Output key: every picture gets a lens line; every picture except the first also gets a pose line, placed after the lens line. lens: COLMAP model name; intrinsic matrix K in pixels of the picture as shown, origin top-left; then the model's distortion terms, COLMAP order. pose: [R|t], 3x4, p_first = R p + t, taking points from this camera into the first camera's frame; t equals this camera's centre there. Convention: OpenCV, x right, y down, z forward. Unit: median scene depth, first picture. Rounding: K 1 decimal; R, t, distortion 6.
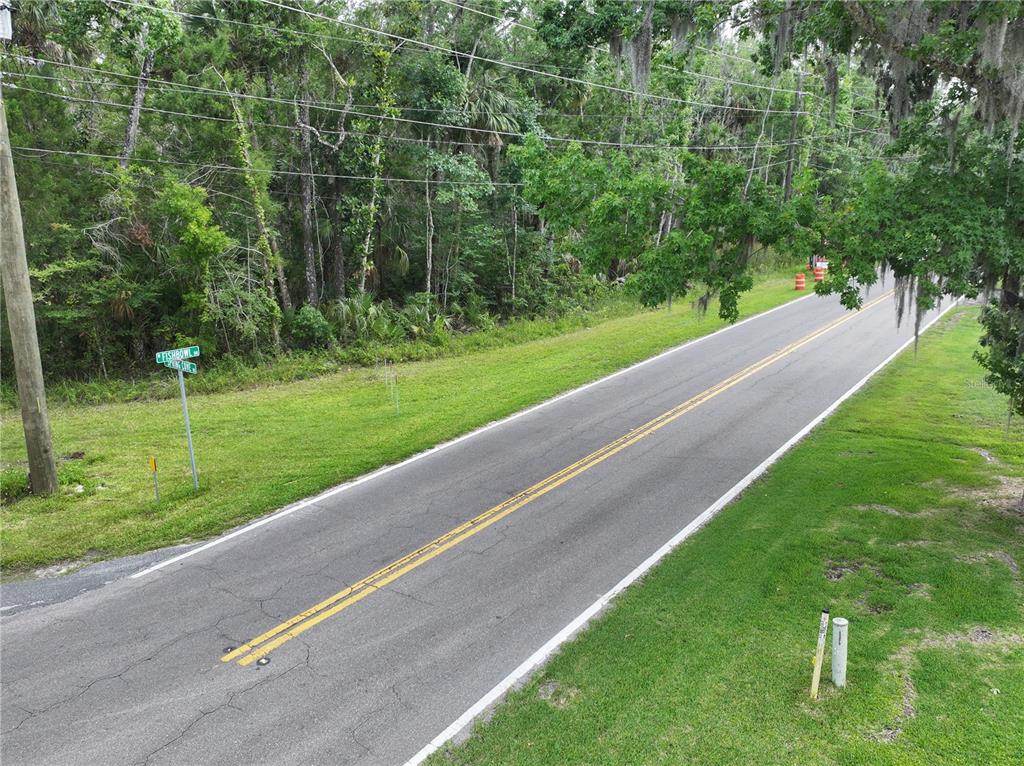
lens RADIAL K [[826.9, 0, 510.8], [0, 826.9, 386.2], [0, 0, 1]] dist [-0.000266, 0.013038]
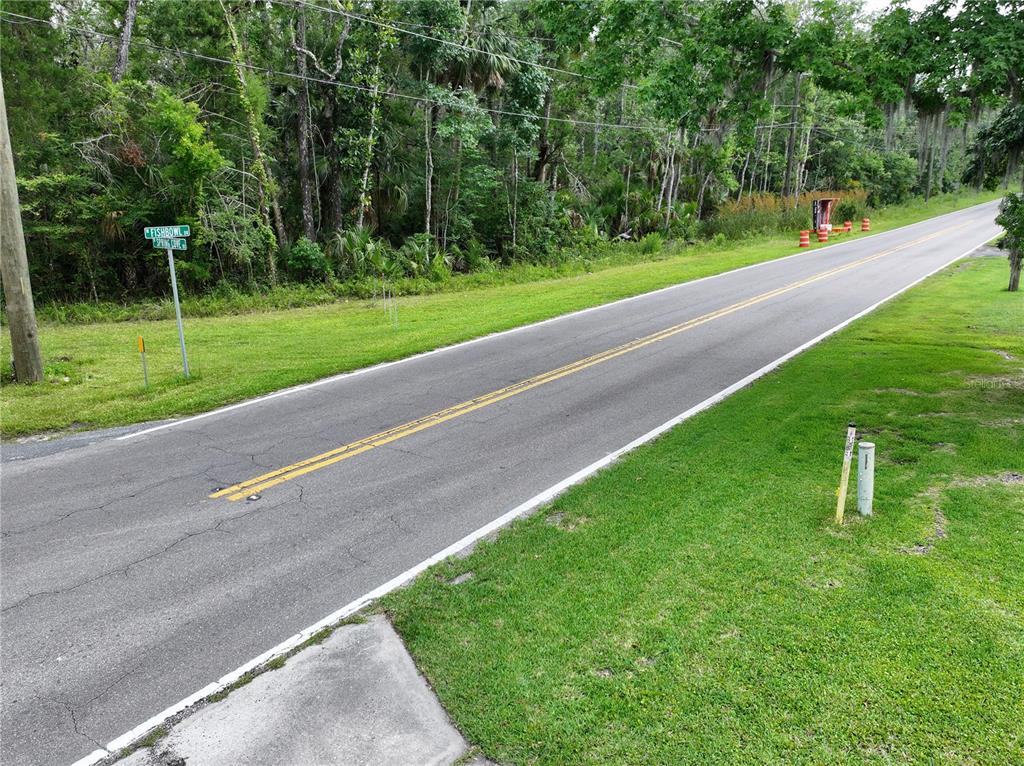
lens RADIAL K [[826.9, 0, 510.8], [0, 826.9, 386.0], [0, 0, 1]] dist [-0.000266, 0.013038]
pose [[0.999999, -0.000325, 0.001193, -0.004546], [0.000323, 0.999999, 0.001100, 0.130461], [-0.001194, -0.001099, 0.999999, 0.036142]]
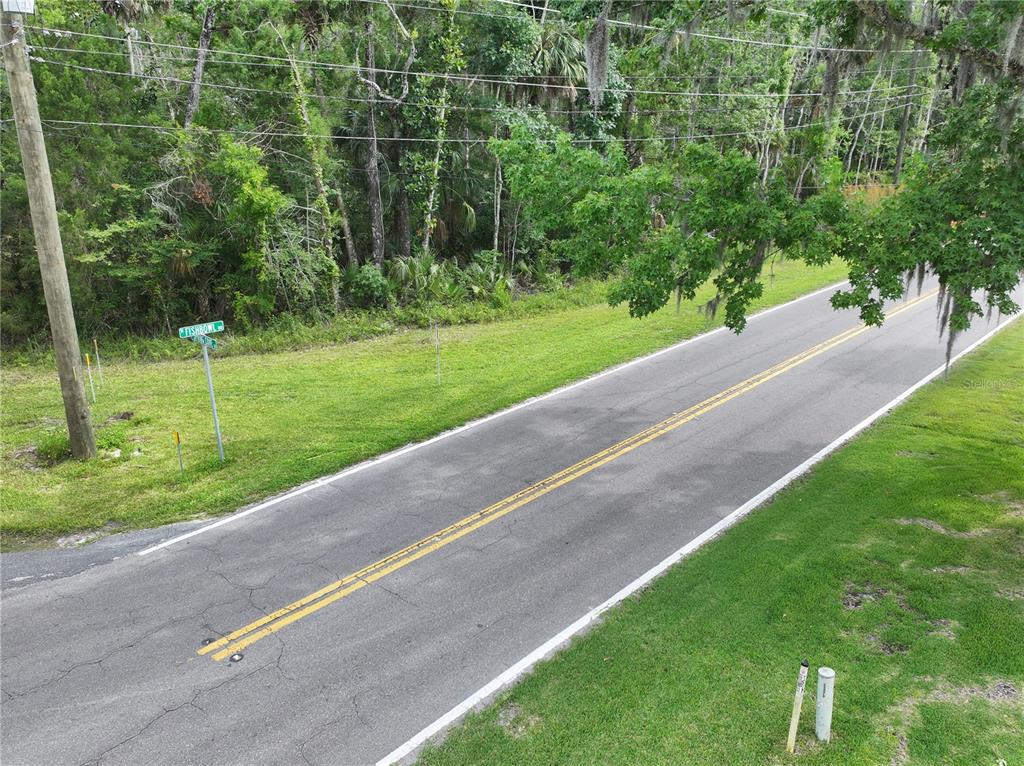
lens RADIAL K [[826.9, 0, 509.8], [0, 826.9, 387.7], [0, 0, 1]] dist [-0.000266, 0.013038]
pose [[0.991389, 0.042045, -0.124014, 0.090972], [-0.032648, 0.996508, 0.076851, -0.053436], [0.126813, -0.072140, 0.989300, 0.043648]]
